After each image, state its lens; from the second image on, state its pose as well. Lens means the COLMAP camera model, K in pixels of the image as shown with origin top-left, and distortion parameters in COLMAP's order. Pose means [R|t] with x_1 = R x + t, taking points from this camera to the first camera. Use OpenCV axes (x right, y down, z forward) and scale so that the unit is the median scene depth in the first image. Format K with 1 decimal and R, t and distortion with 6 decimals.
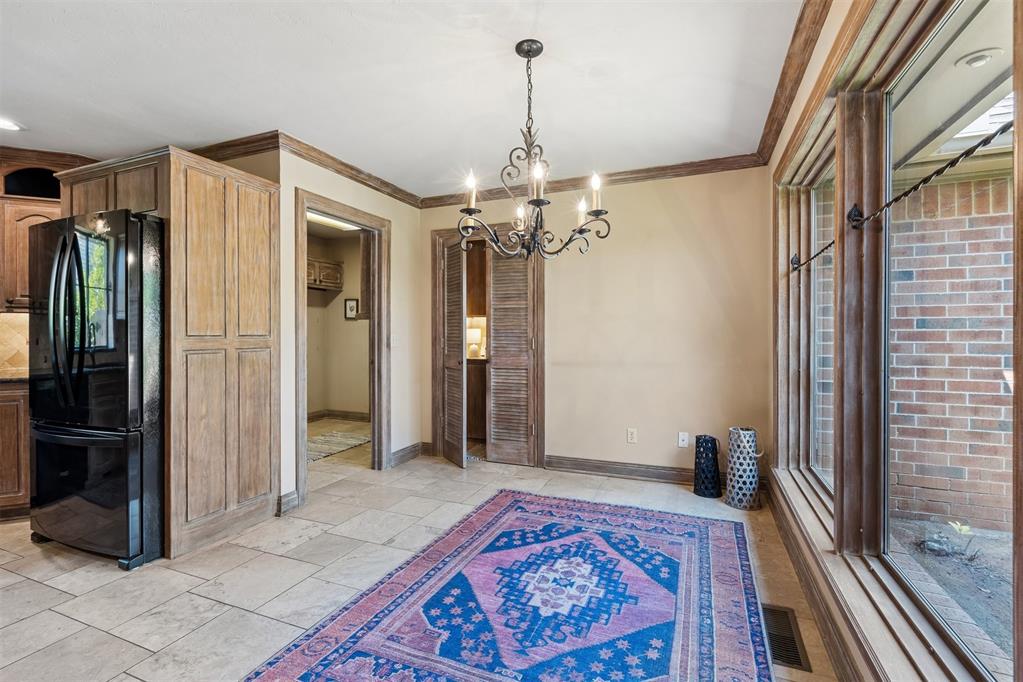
lens RADIAL K [[465.3, 0, 511.1], [0, 465.3, 330.0], [0, 0, 1]] dist [-0.003551, 0.000891]
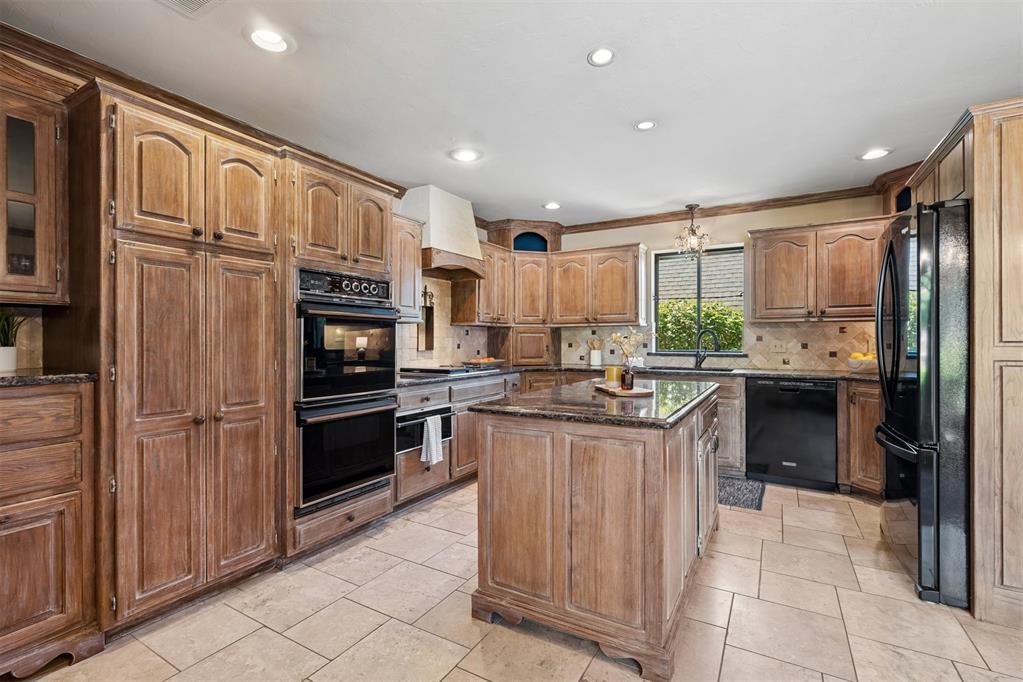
lens RADIAL K [[465.3, 0, 511.3], [0, 465.3, 338.6], [0, 0, 1]] dist [-0.003551, 0.000891]
pose [[-0.146551, -0.000911, -0.989203, 0.152423], [0.013980, 0.999898, -0.002992, -0.002066], [0.989104, -0.014267, -0.146523, 0.268940]]
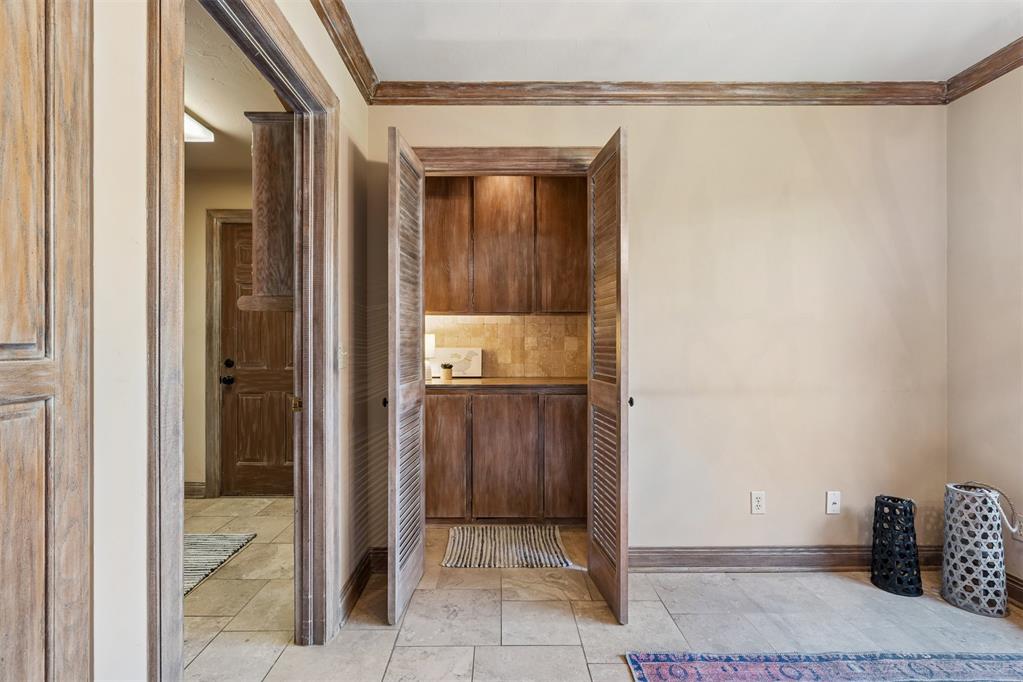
lens RADIAL K [[465.3, 0, 496.3], [0, 465.3, 339.0], [0, 0, 1]] dist [-0.003551, 0.000891]
pose [[0.923765, 0.004014, 0.382938, -0.419994], [-0.004326, 0.999991, -0.000047, 0.006896], [-0.382934, -0.001613, 0.923774, 0.734041]]
